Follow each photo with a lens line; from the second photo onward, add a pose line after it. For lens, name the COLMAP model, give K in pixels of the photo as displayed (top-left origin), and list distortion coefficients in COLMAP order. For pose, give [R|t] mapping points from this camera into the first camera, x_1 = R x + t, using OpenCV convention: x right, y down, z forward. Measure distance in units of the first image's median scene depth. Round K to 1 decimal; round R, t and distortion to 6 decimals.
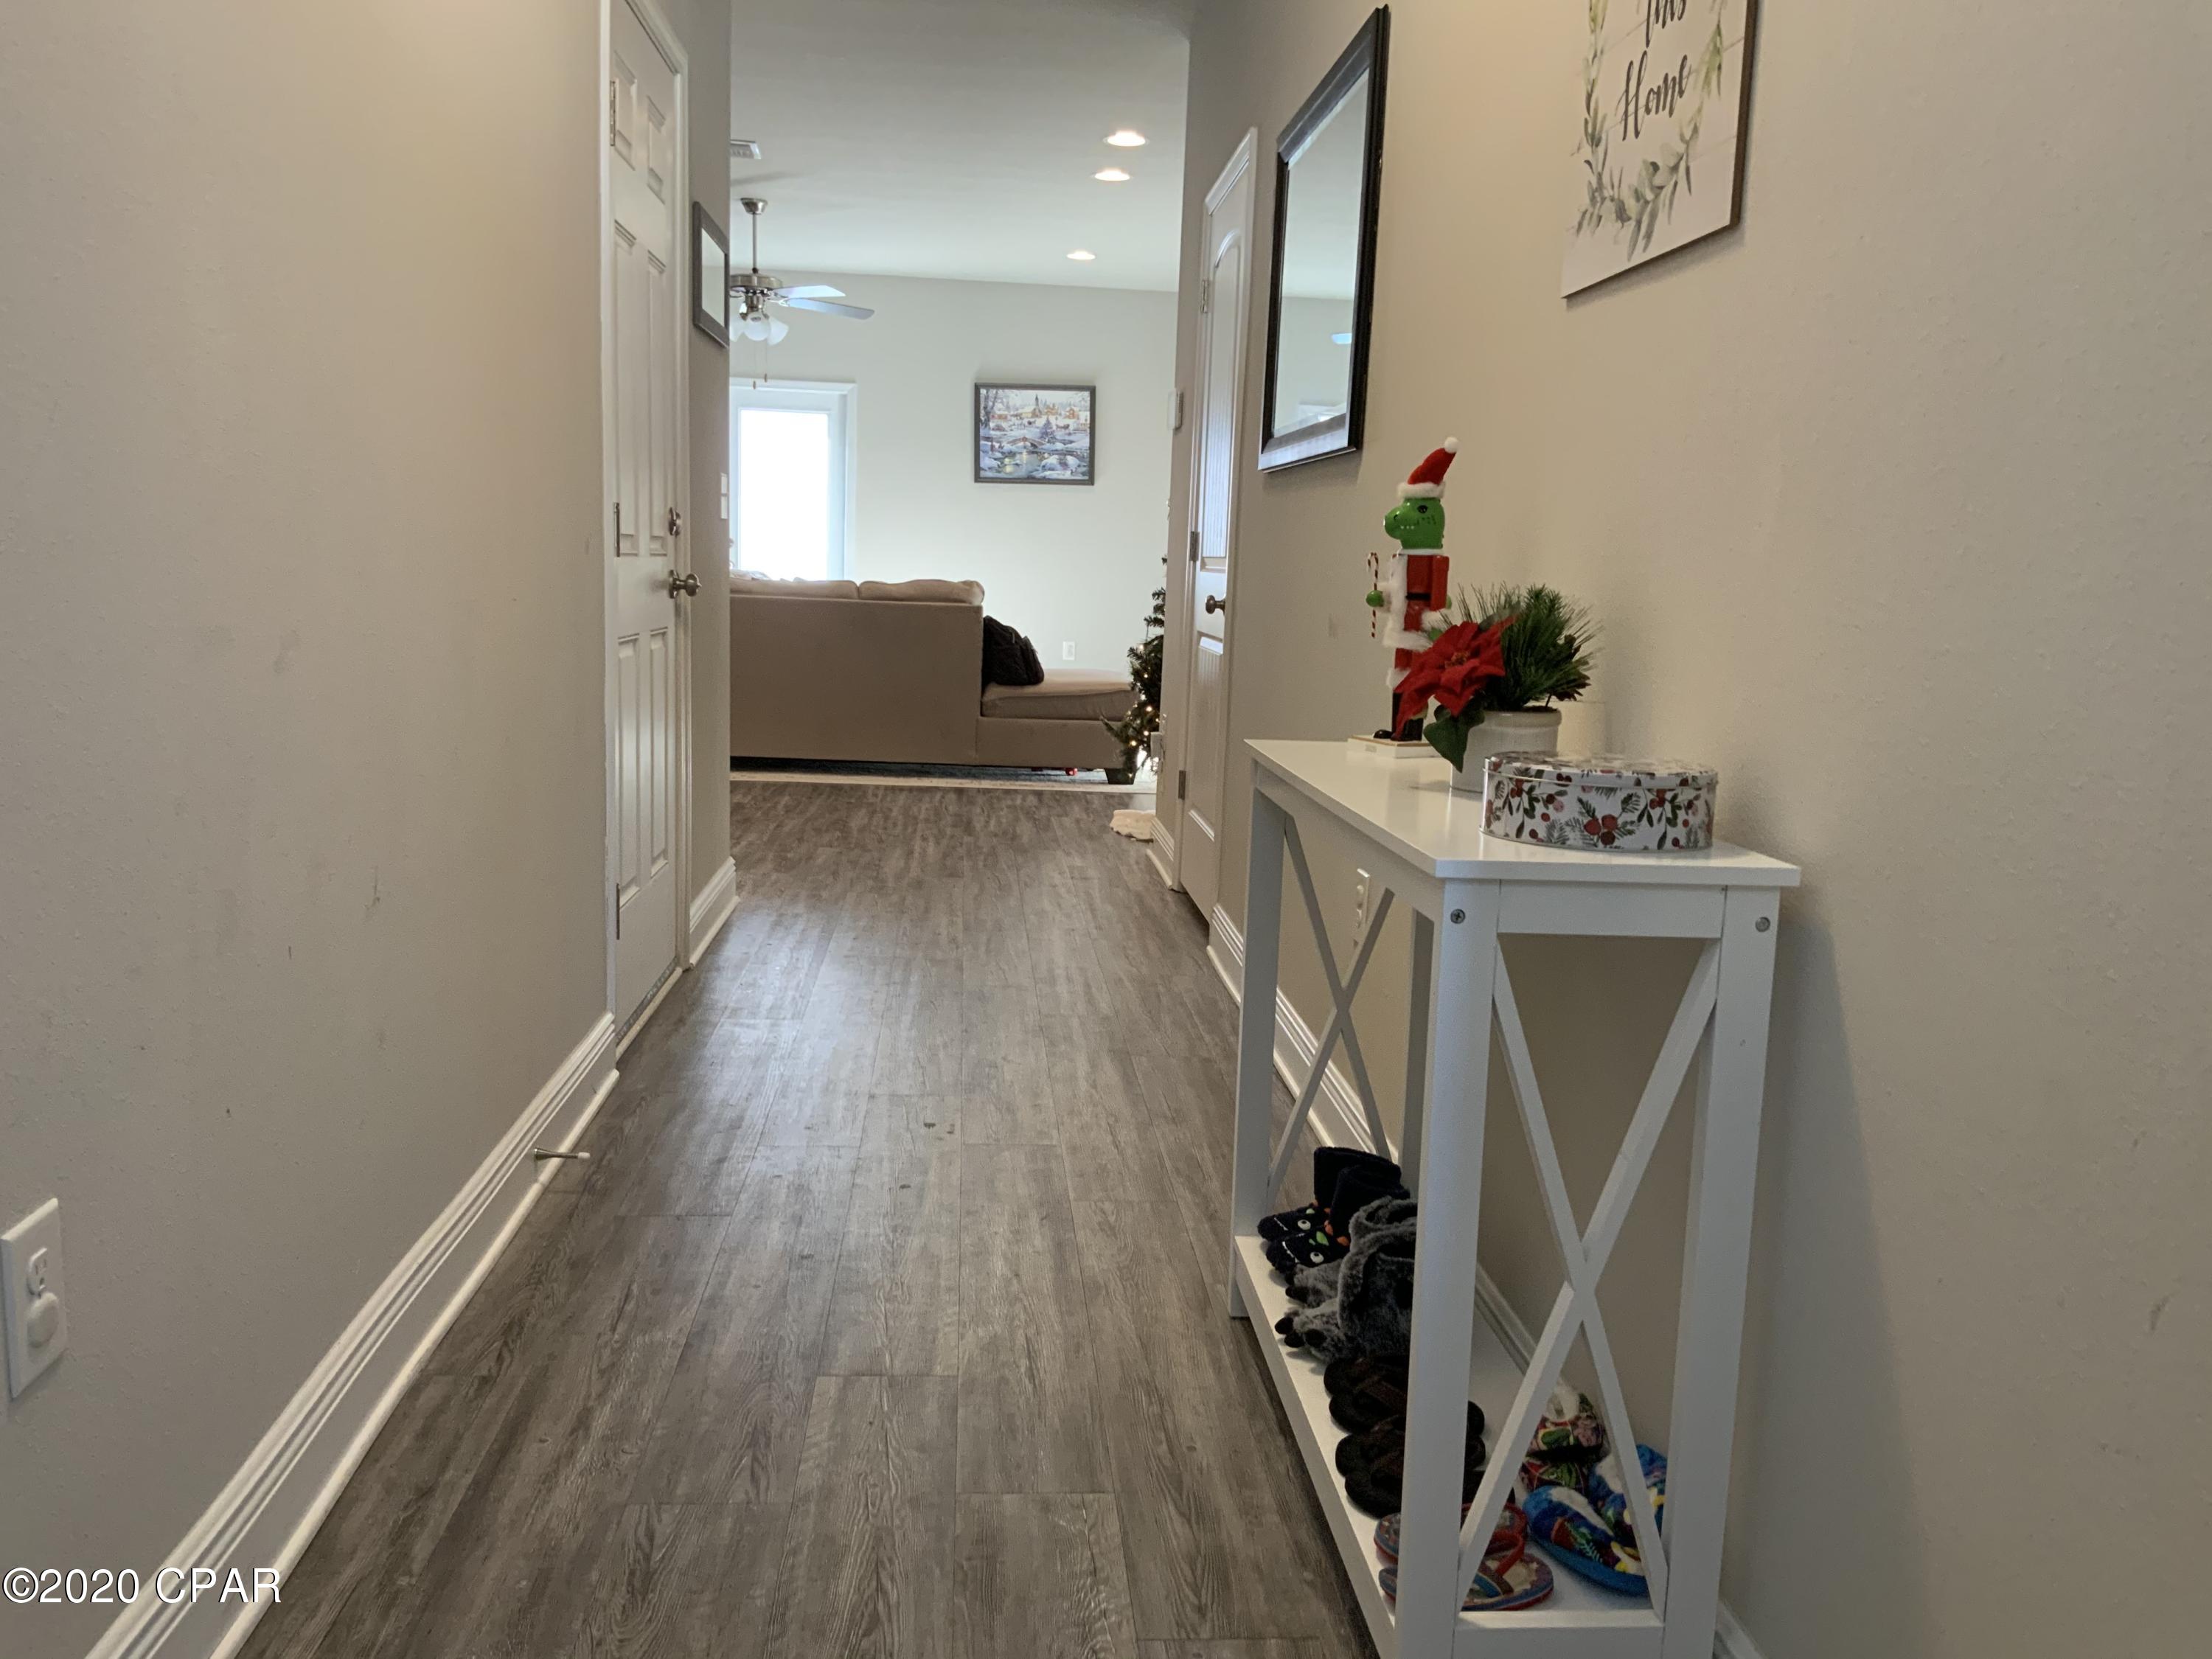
lens RADIAL K [[1838.4, 0, 1107.0], [0, 1838.4, 831.8], [0, 0, 1]] dist [0.067909, -0.128818]
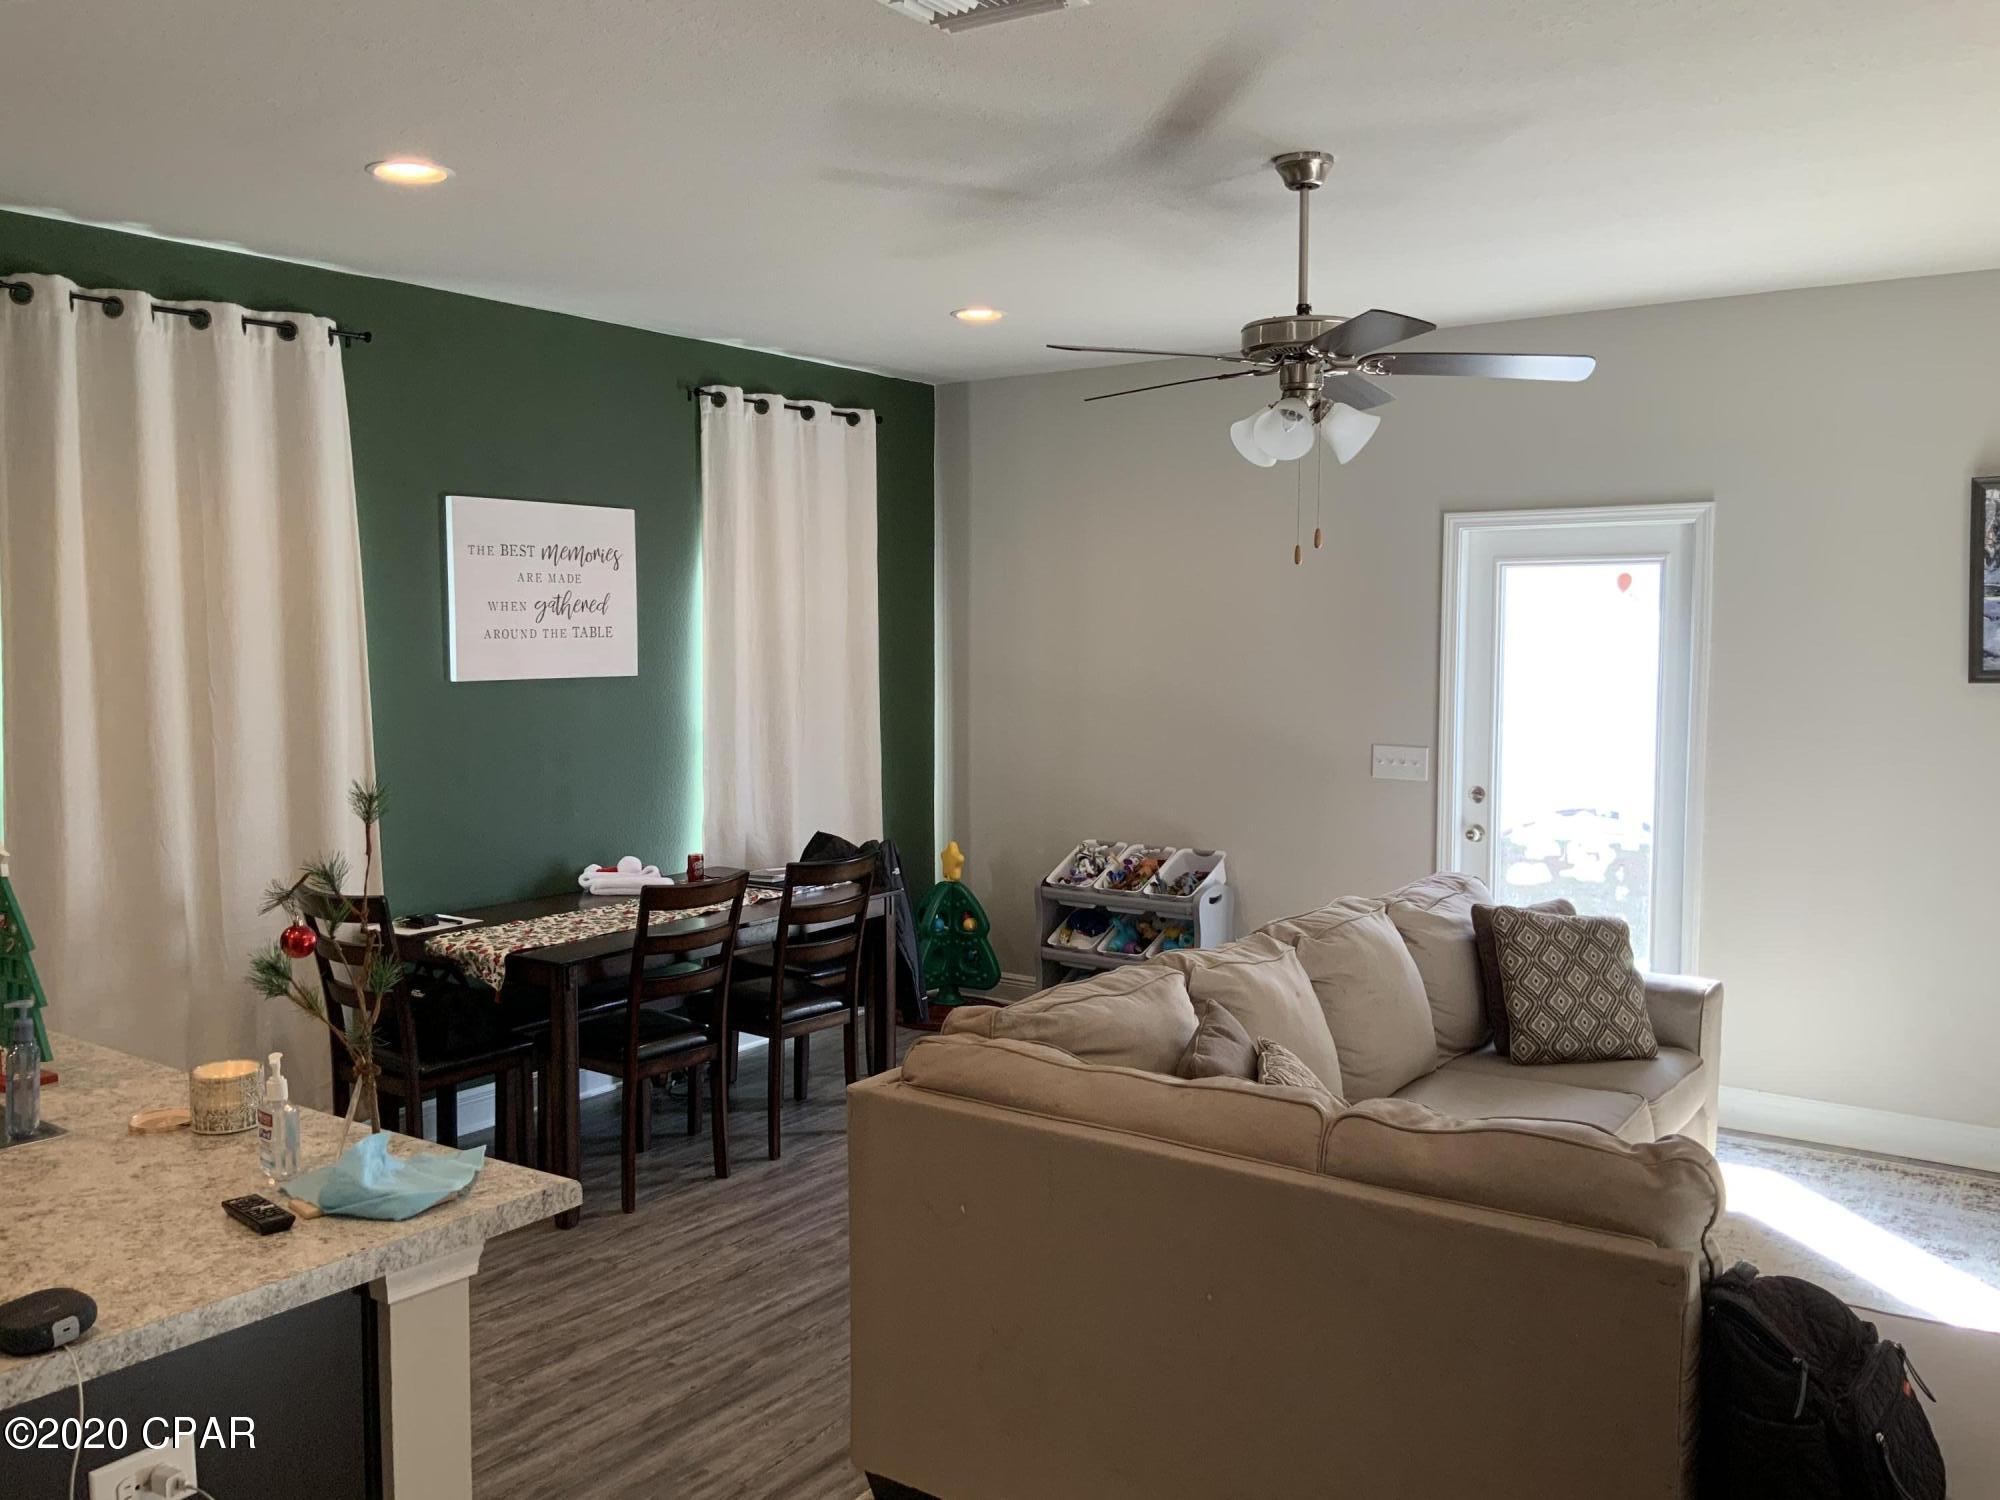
lens RADIAL K [[1662.2, 0, 1020.8], [0, 1662.2, 757.2], [0, 0, 1]] dist [0.067909, -0.128818]
pose [[0.771375, 0.008060, -0.636329, 0.015211], [-0.058808, 0.996544, -0.058666, -0.131119], [0.633657, 0.082675, 0.769183, 0.514969]]
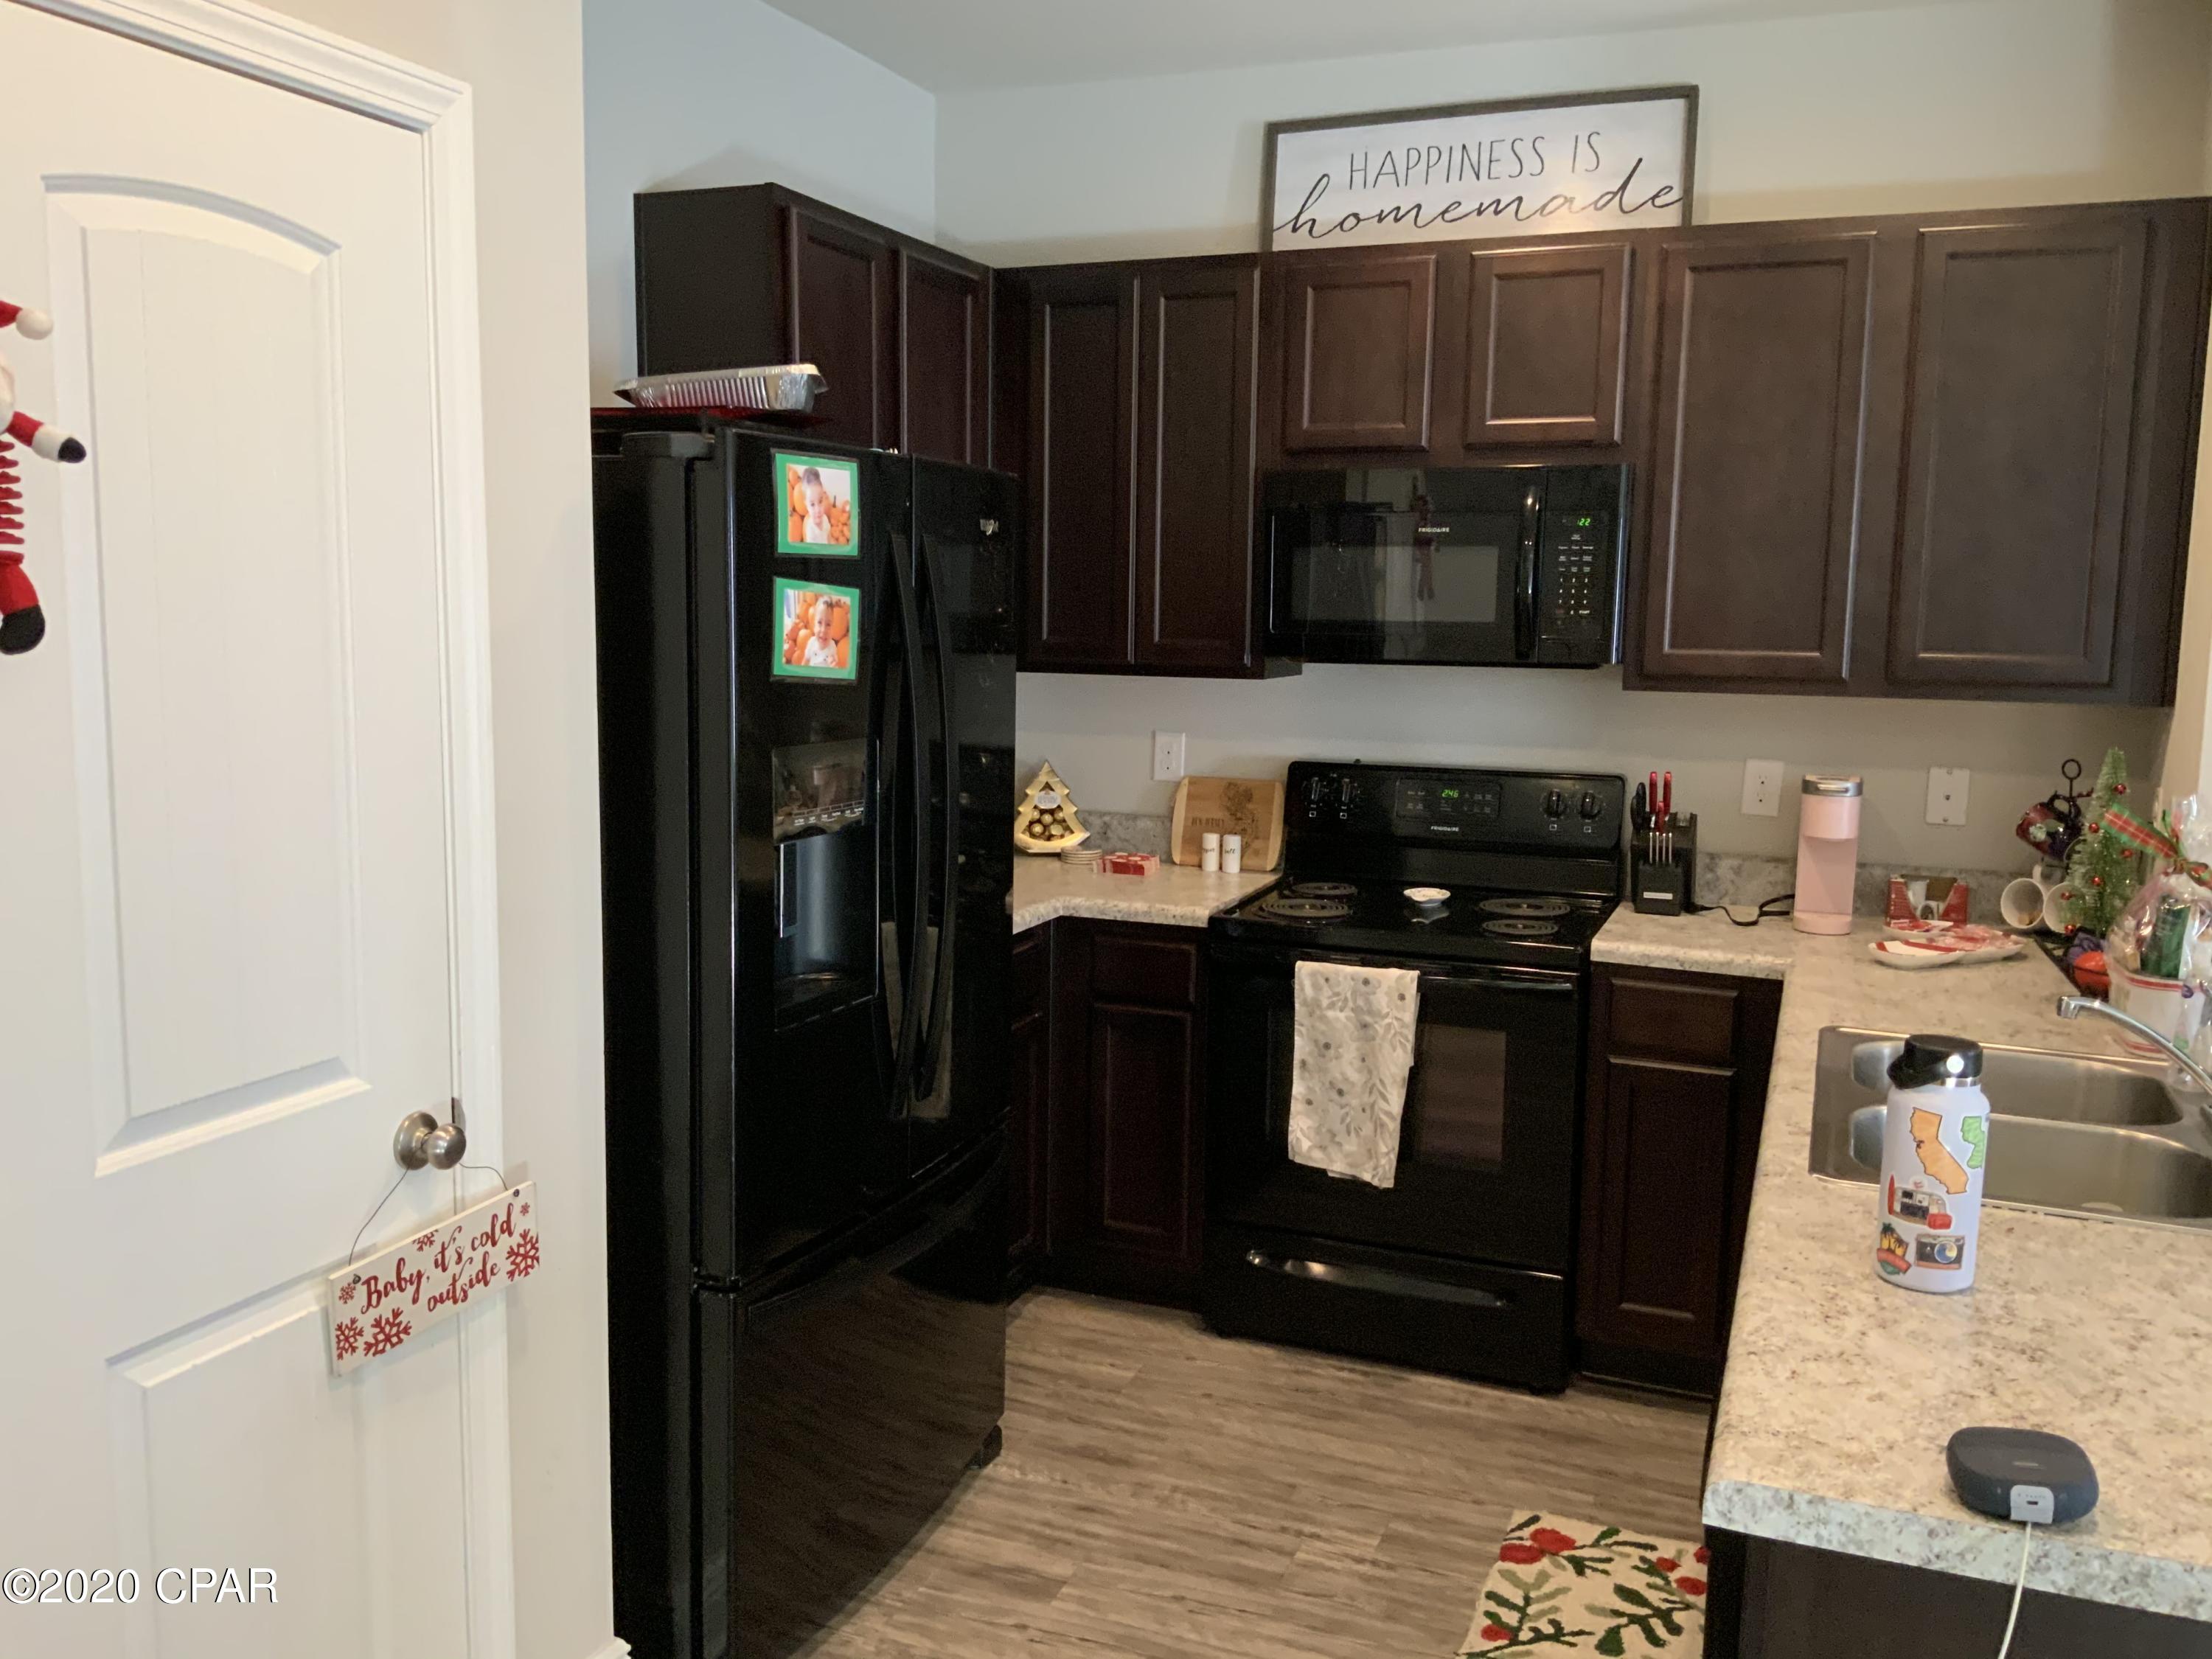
lens RADIAL K [[1838.4, 0, 1098.7], [0, 1838.4, 841.4], [0, 0, 1]] dist [0.067909, -0.128818]
pose [[-0.460992, 0.068393, -0.884765, -0.027150], [-0.162333, 0.973702, 0.159850, -0.130170], [0.872430, 0.217316, -0.437767, 0.572356]]
